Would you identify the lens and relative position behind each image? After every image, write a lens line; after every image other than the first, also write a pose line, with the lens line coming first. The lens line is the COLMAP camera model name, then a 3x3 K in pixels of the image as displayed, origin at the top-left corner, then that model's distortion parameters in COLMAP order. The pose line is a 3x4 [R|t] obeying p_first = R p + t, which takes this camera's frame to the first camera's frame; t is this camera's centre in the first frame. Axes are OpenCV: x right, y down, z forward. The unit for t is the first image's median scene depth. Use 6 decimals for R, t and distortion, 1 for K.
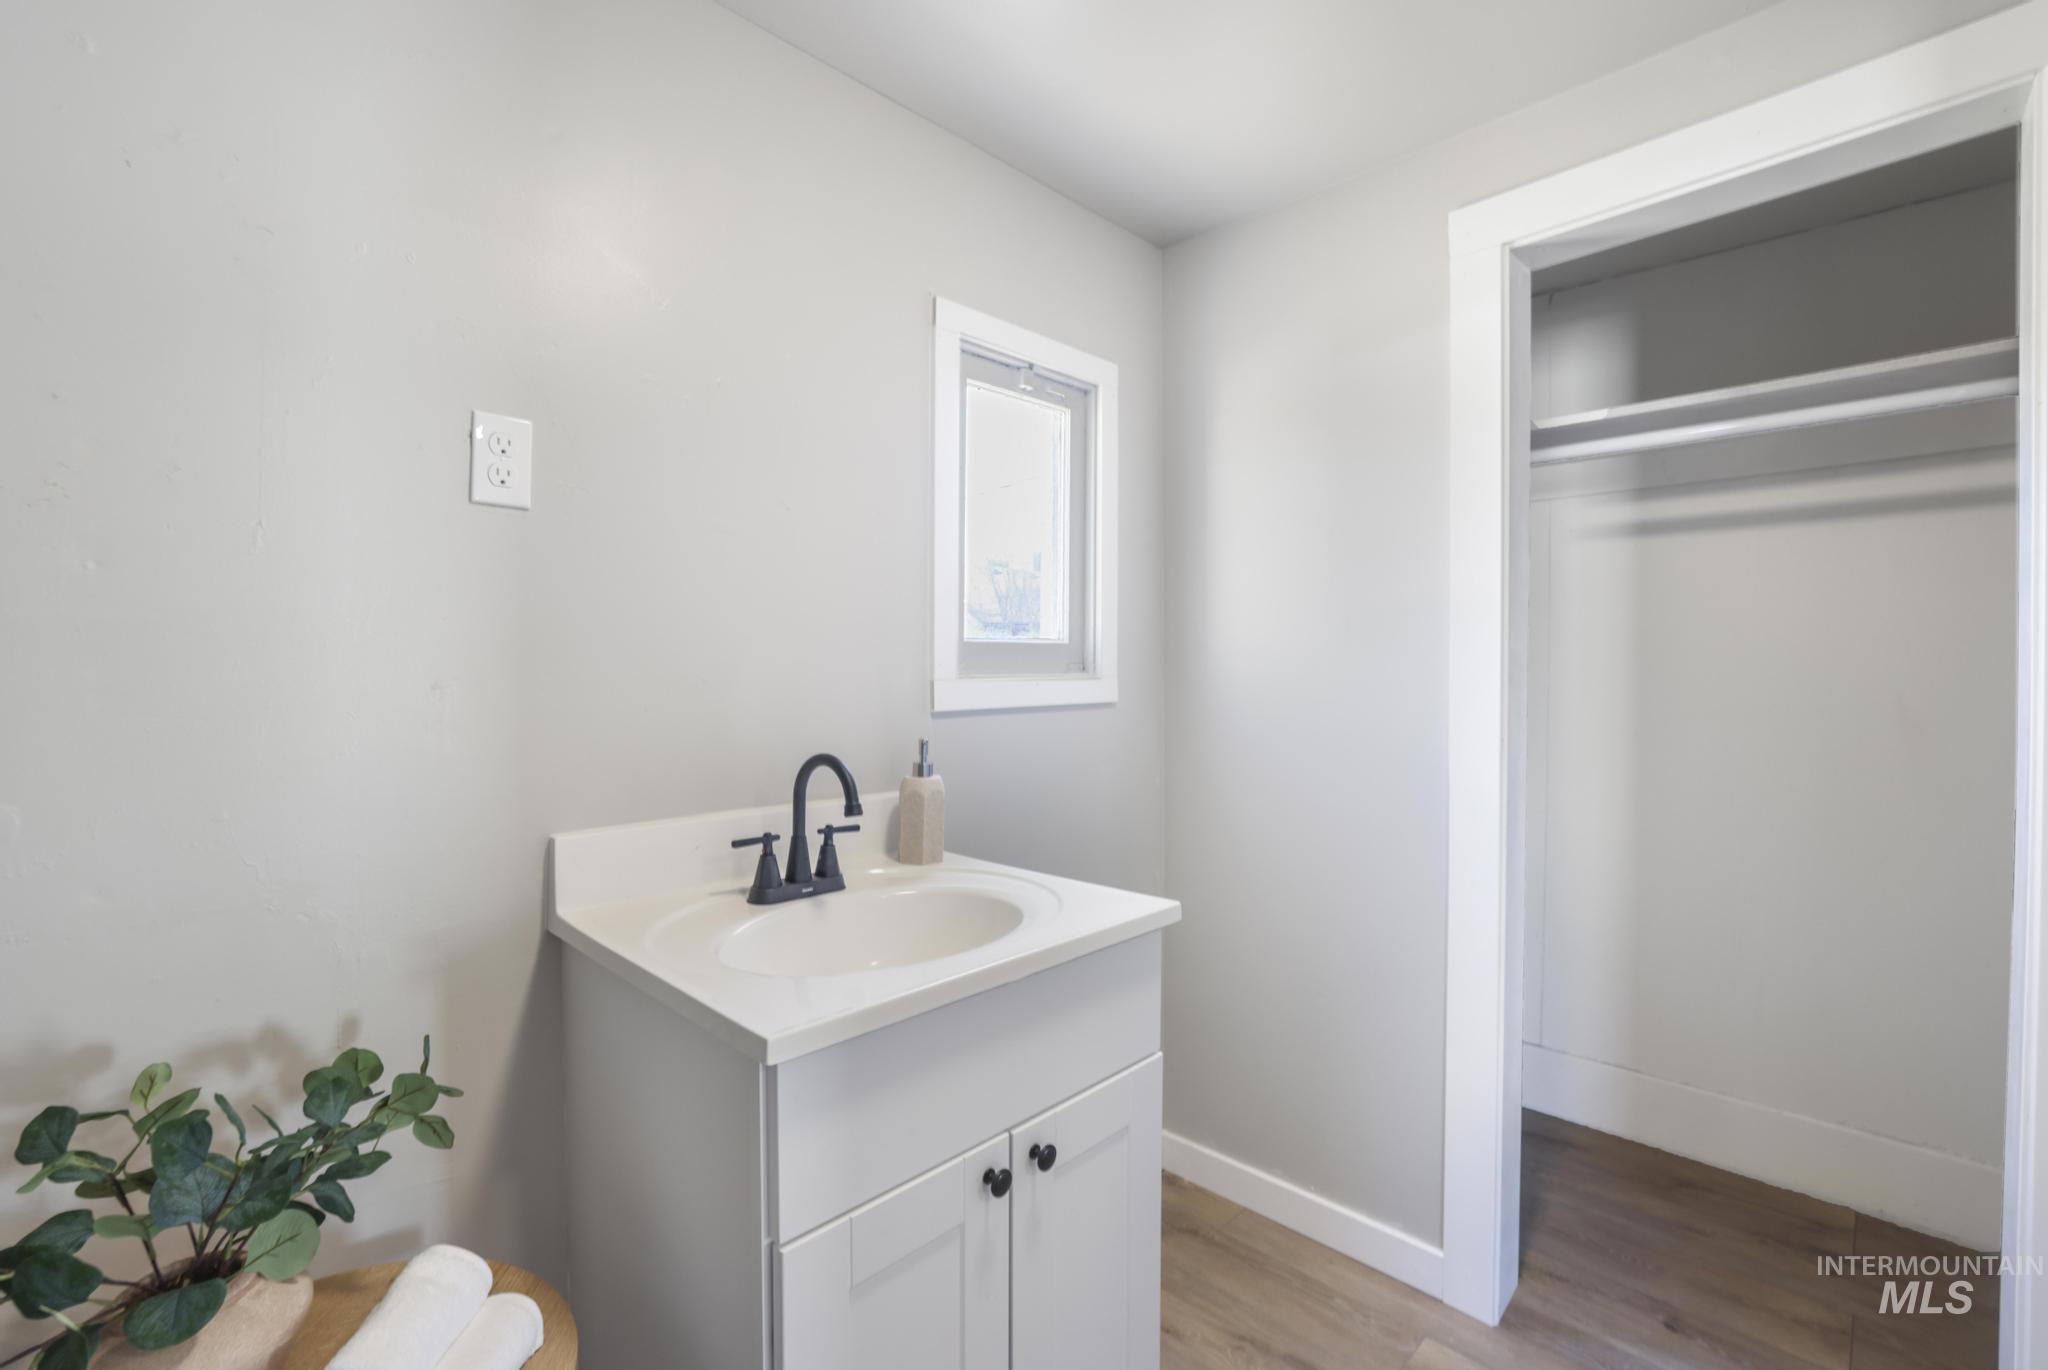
lens RADIAL K [[891.7, 0, 1012.3], [0, 891.7, 672.9], [0, 0, 1]] dist [-0.047790, 0.019026]
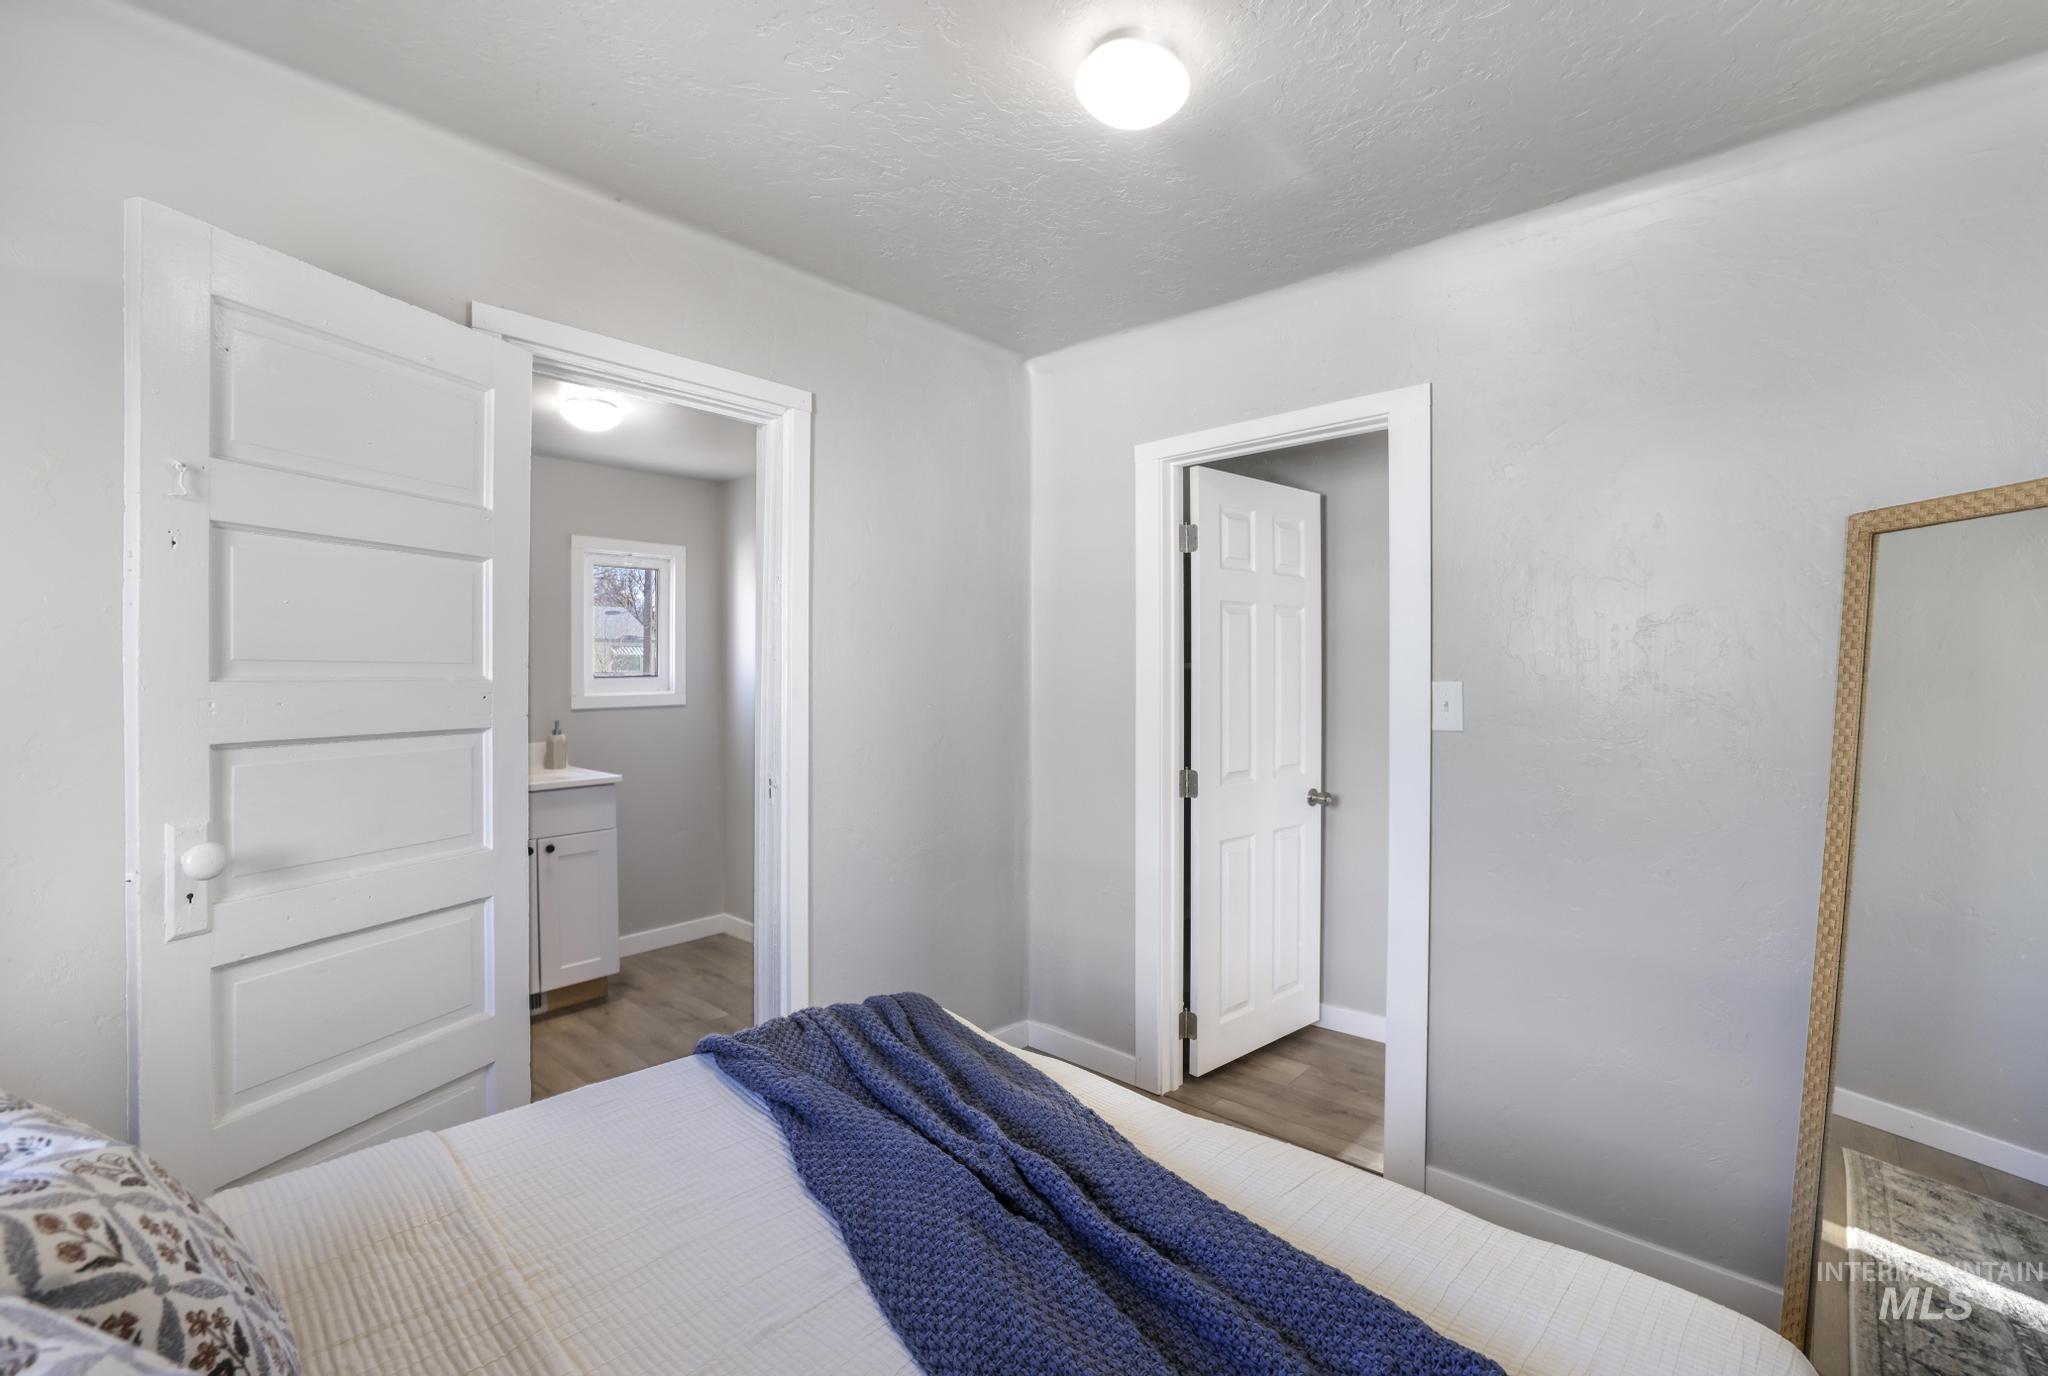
lens RADIAL K [[899.0, 0, 988.9], [0, 899.0, 697.2], [0, 0, 1]] dist [-0.000672, -0.000022]
pose [[0.999755, -0.007283, 0.020894, 1.070566], [0.006704, 0.999595, 0.027650, -0.052763], [-0.021087, -0.027503, 0.999399, -1.564600]]
